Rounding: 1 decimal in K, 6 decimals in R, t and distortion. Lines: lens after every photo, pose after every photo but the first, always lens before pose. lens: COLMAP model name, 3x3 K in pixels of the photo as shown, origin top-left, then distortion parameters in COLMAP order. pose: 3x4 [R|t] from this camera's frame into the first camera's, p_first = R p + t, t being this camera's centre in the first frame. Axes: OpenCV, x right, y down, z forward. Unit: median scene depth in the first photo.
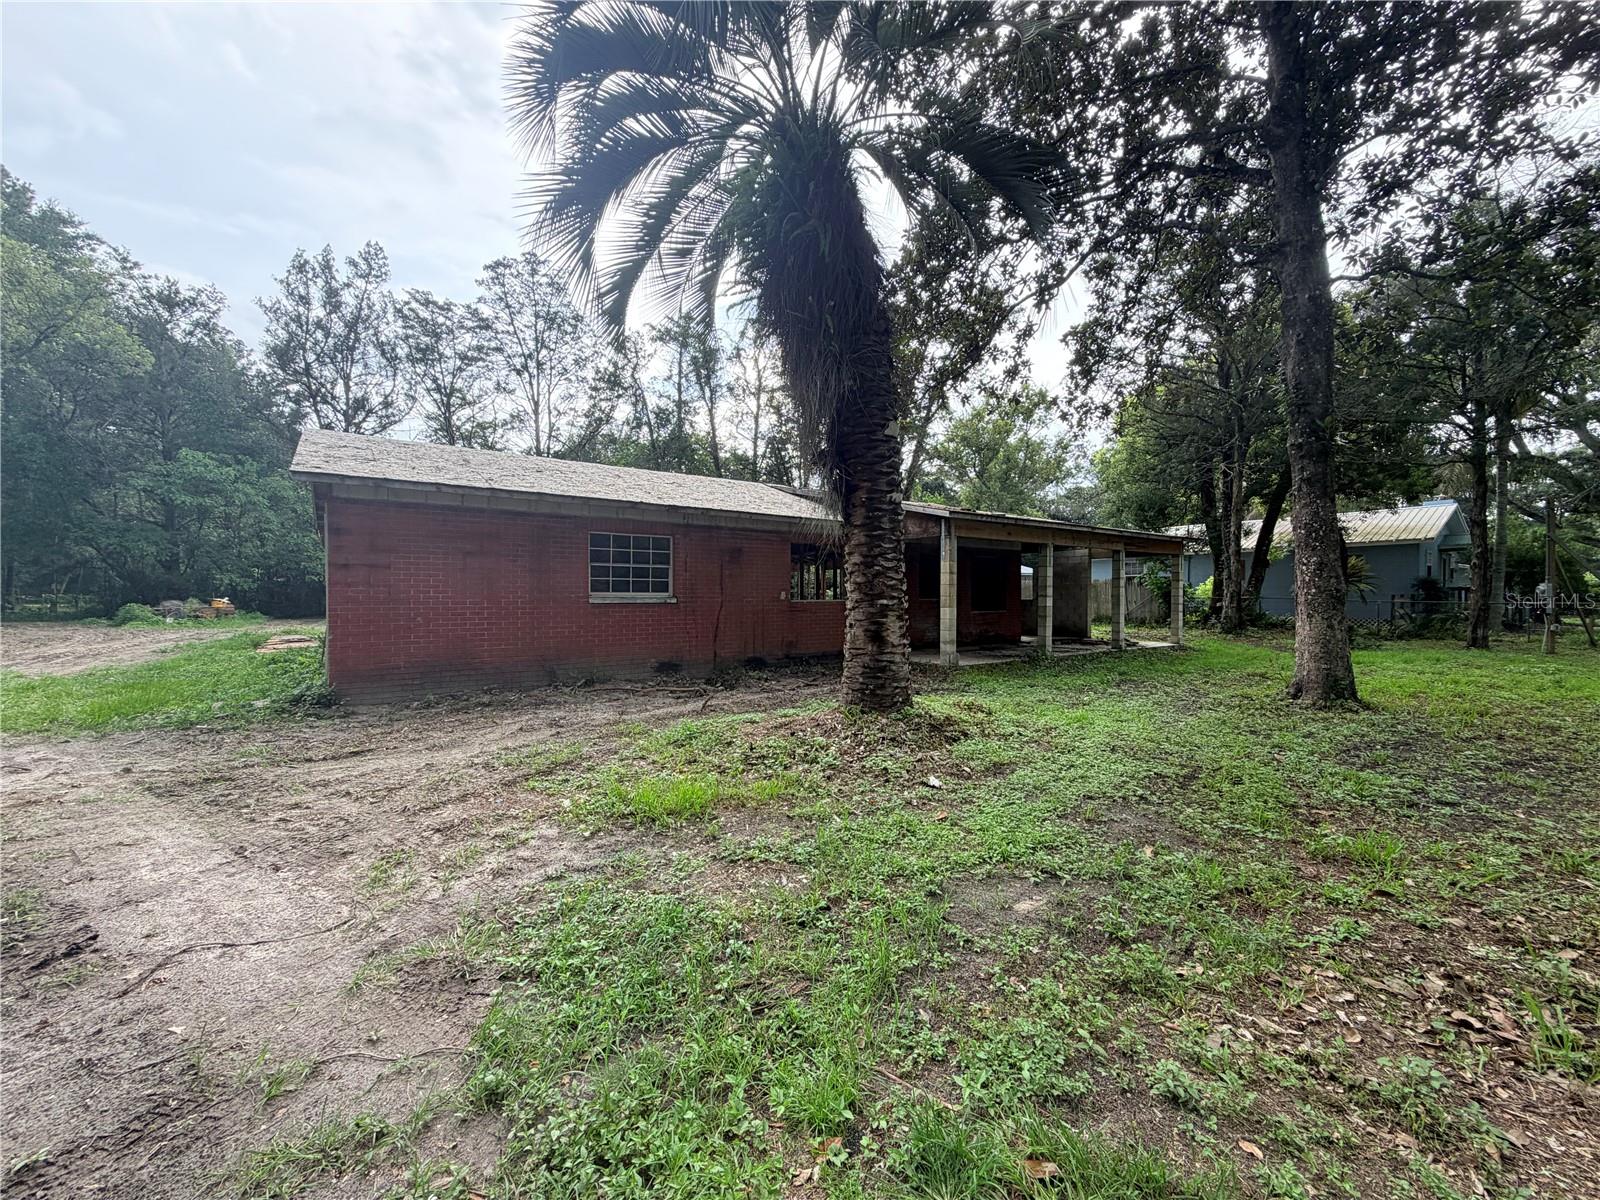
lens RADIAL K [[635.2, 0, 797.1], [0, 635.2, 603.1], [0, 0, 1]] dist [-0.000560, 0.000267]
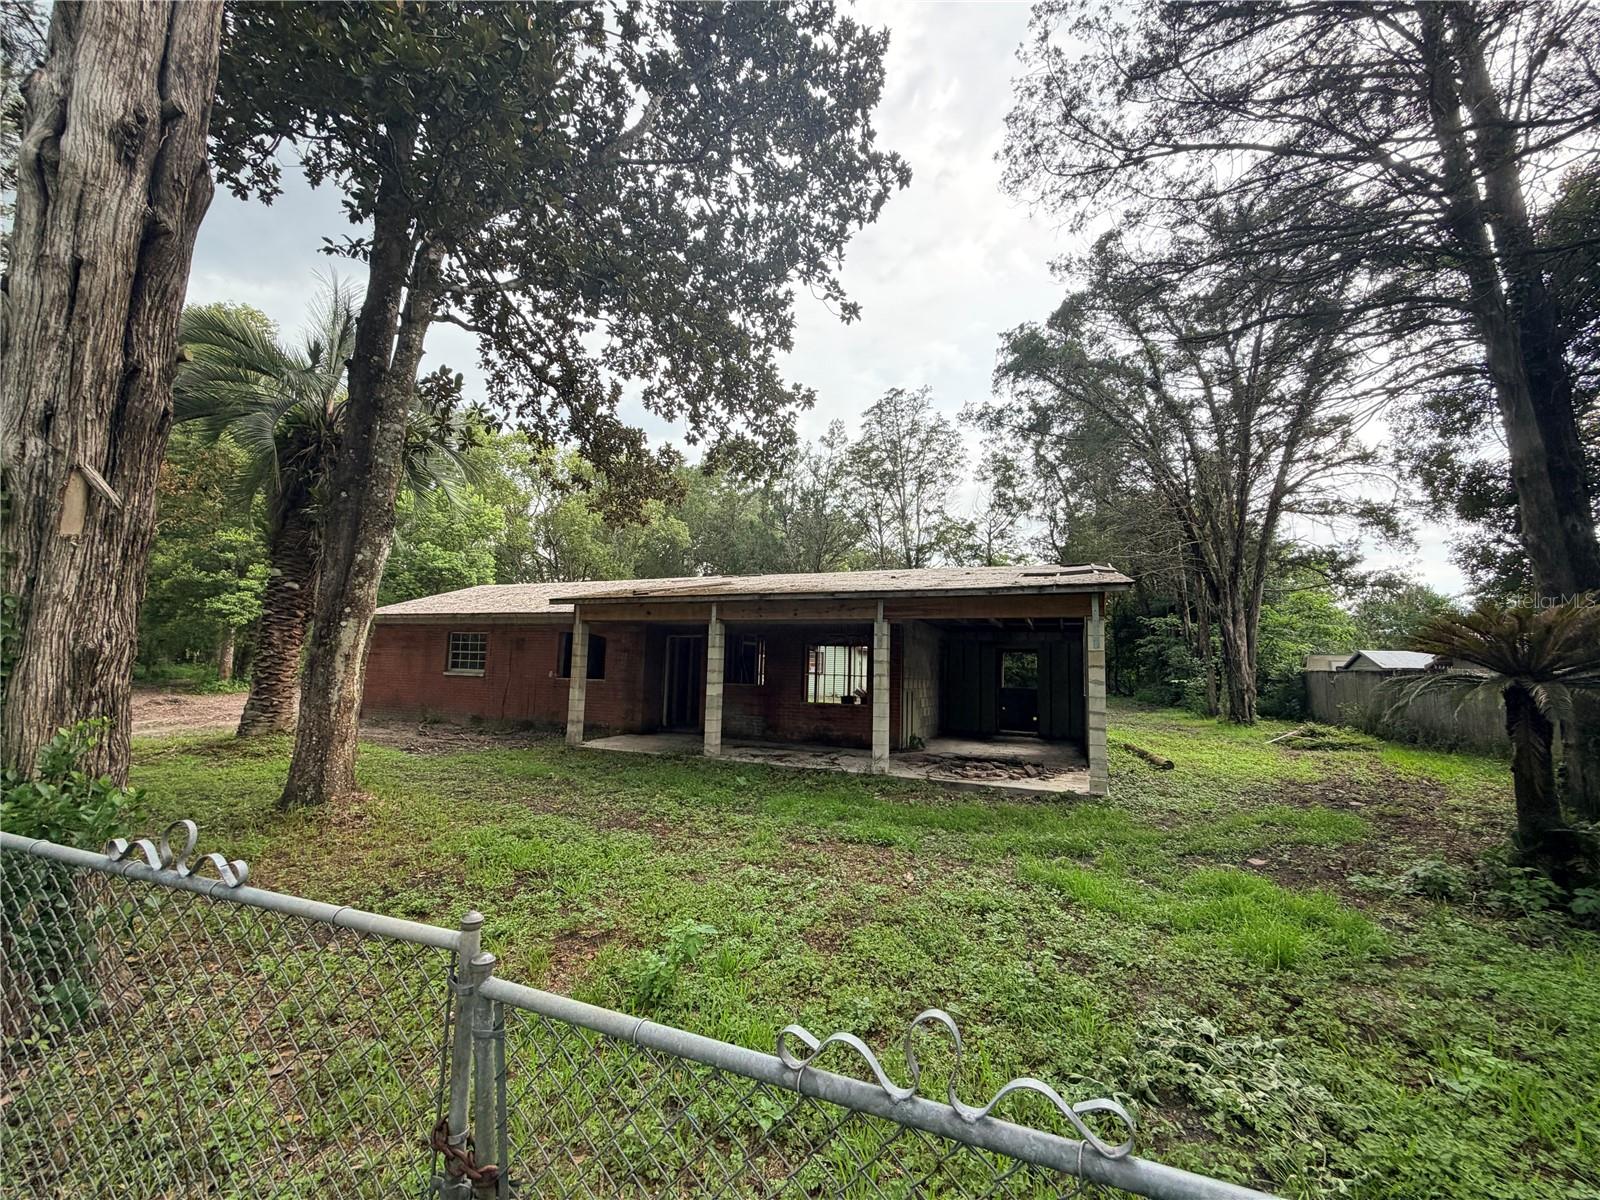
lens RADIAL K [[638.4, 0, 797.7], [0, 638.4, 603.3], [0, 0, 1]] dist [-0.000007, 0.000064]
pose [[0.511829, -0.076913, -0.855637, 0.931115], [-0.037942, 0.992989, -0.111955, -0.019865], [0.858249, 0.089766, 0.505323, 0.538656]]
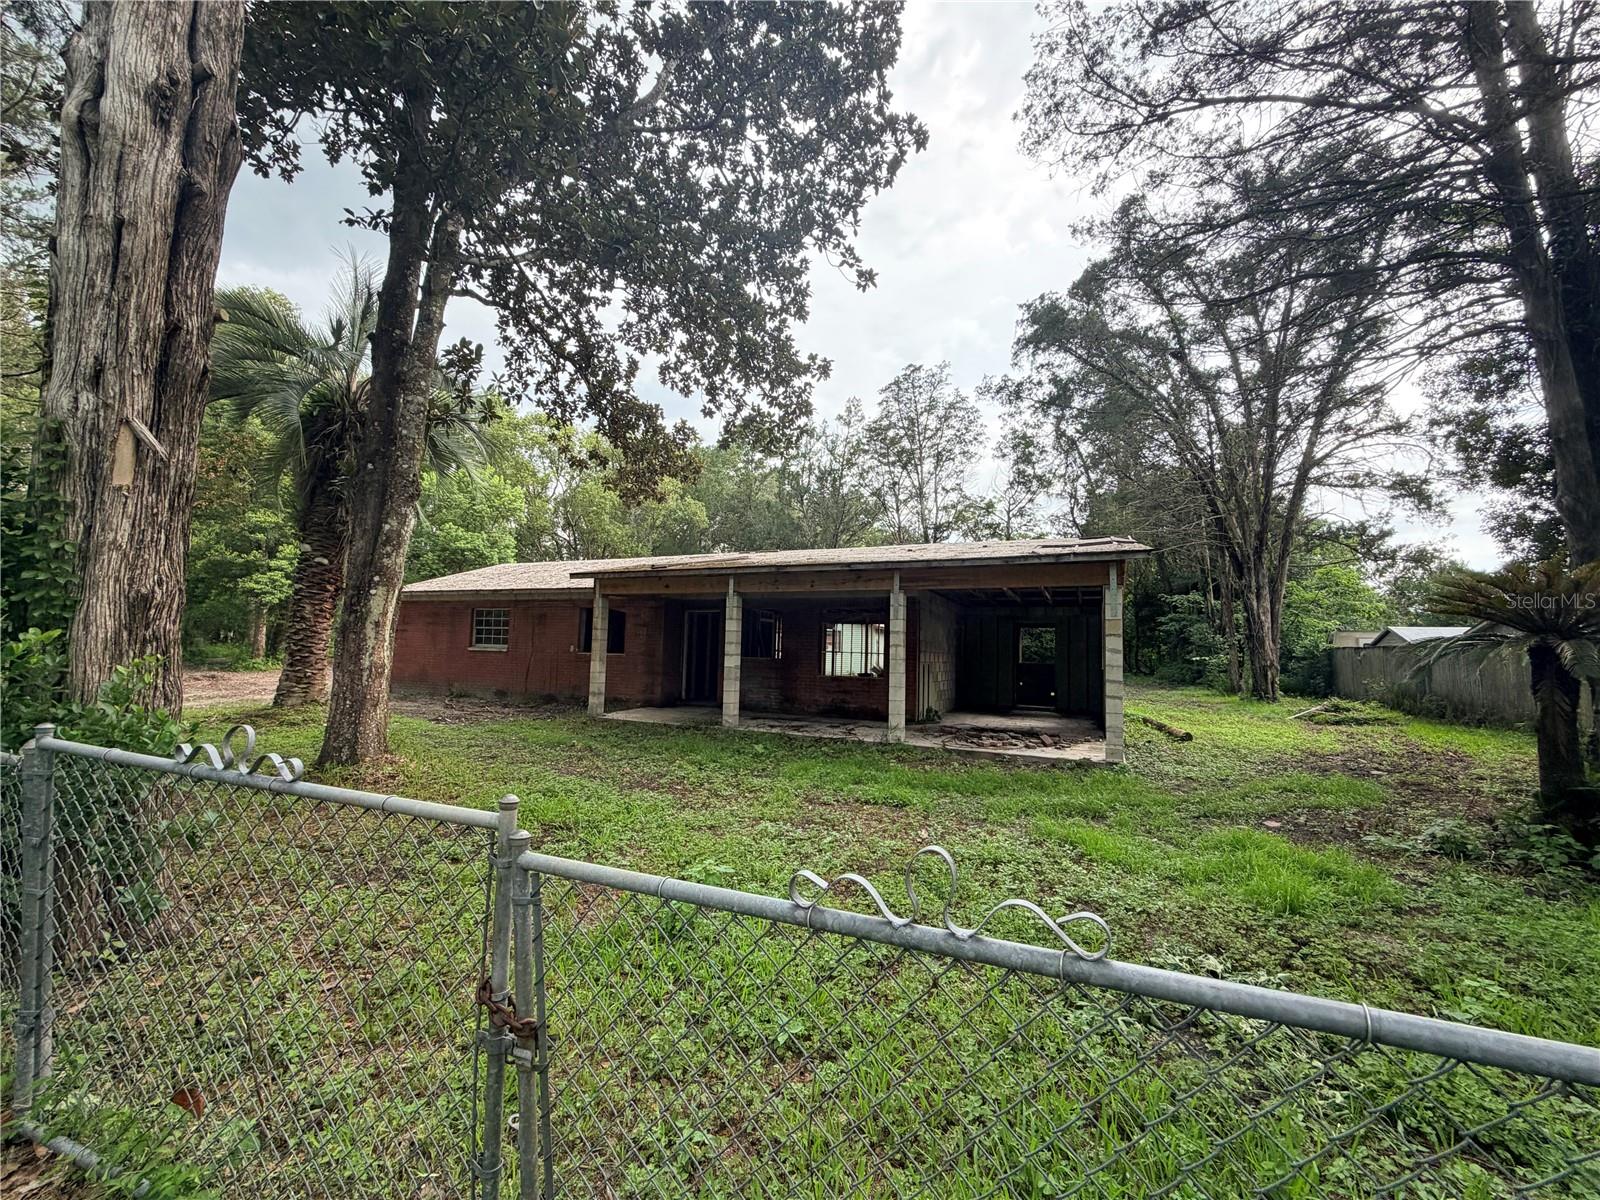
lens RADIAL K [[638.2, 0, 797.5], [0, 638.2, 604.0], [0, 0, 1]] dist [0.000754, -0.000202]
pose [[0.487859, -0.053833, -0.871261, 0.934848], [-0.037063, 0.995919, -0.082289, -0.009048], [0.872135, 0.072437, 0.483873, 0.537878]]
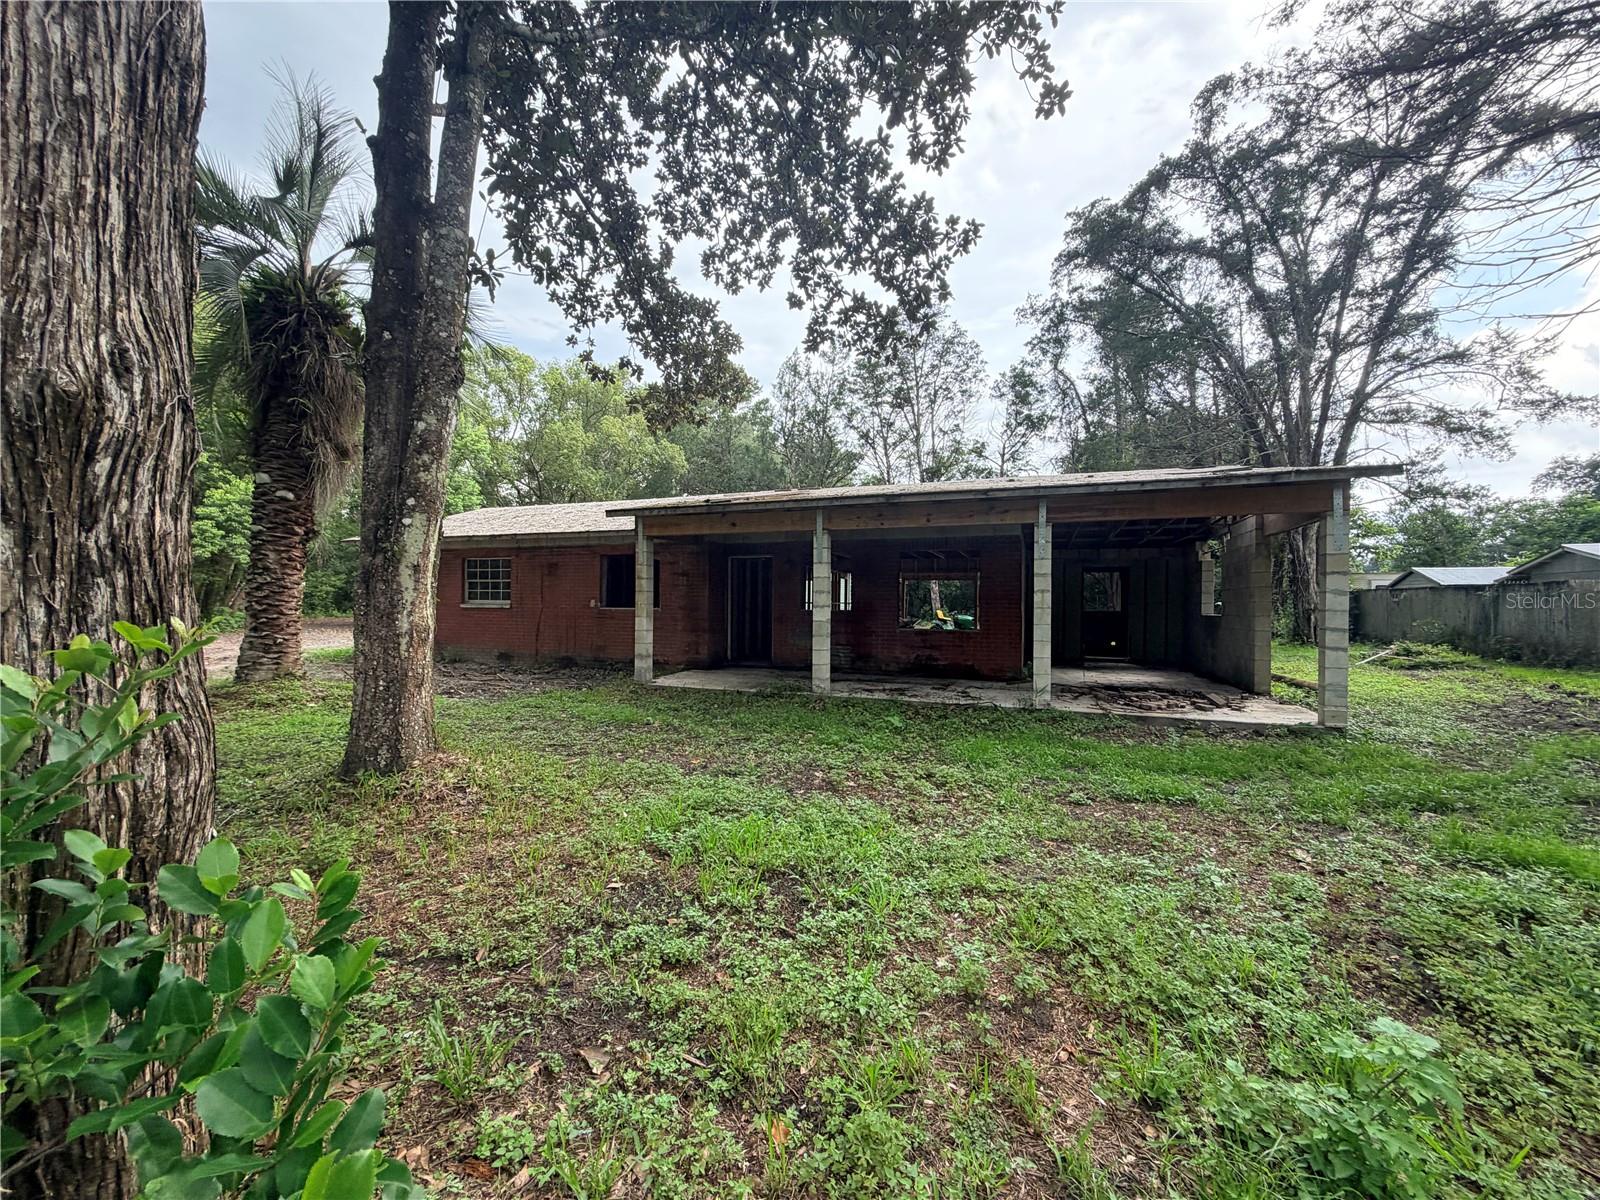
lens RADIAL K [[636.0, 0, 796.7], [0, 636.0, 603.8], [0, 0, 1]] dist [0.000126, -0.000031]
pose [[0.550095, 0.001661, -0.835100, 0.761922], [-0.019389, 0.999754, -0.010784, -0.004318], [0.834877, 0.022125, 0.549992, 0.485042]]
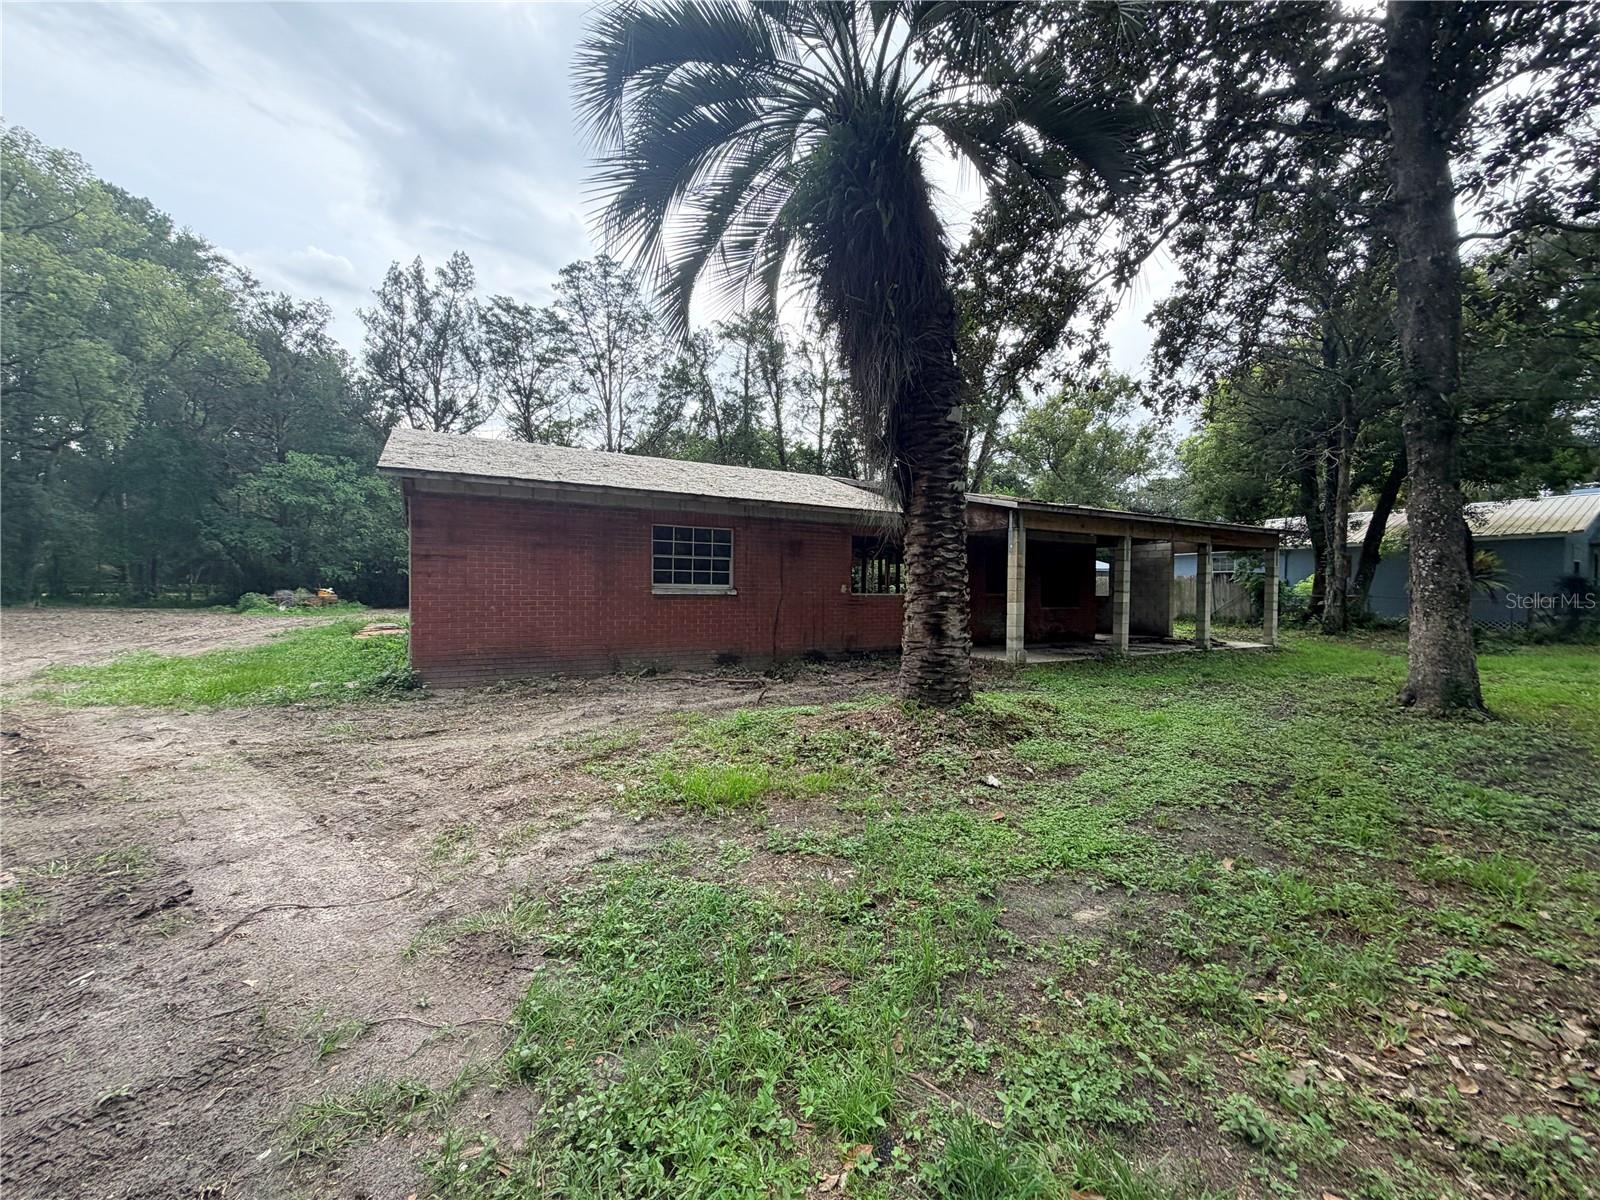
lens RADIAL K [[636.0, 0, 796.7], [0, 636.0, 603.8], [0, 0, 1]] dist [0.000126, -0.000031]
pose [[0.994646, 0.009997, -0.102857, 0.005133], [-0.009168, 0.999922, 0.008534, 0.002565], [0.102935, -0.007545, 0.994660, 0.005111]]
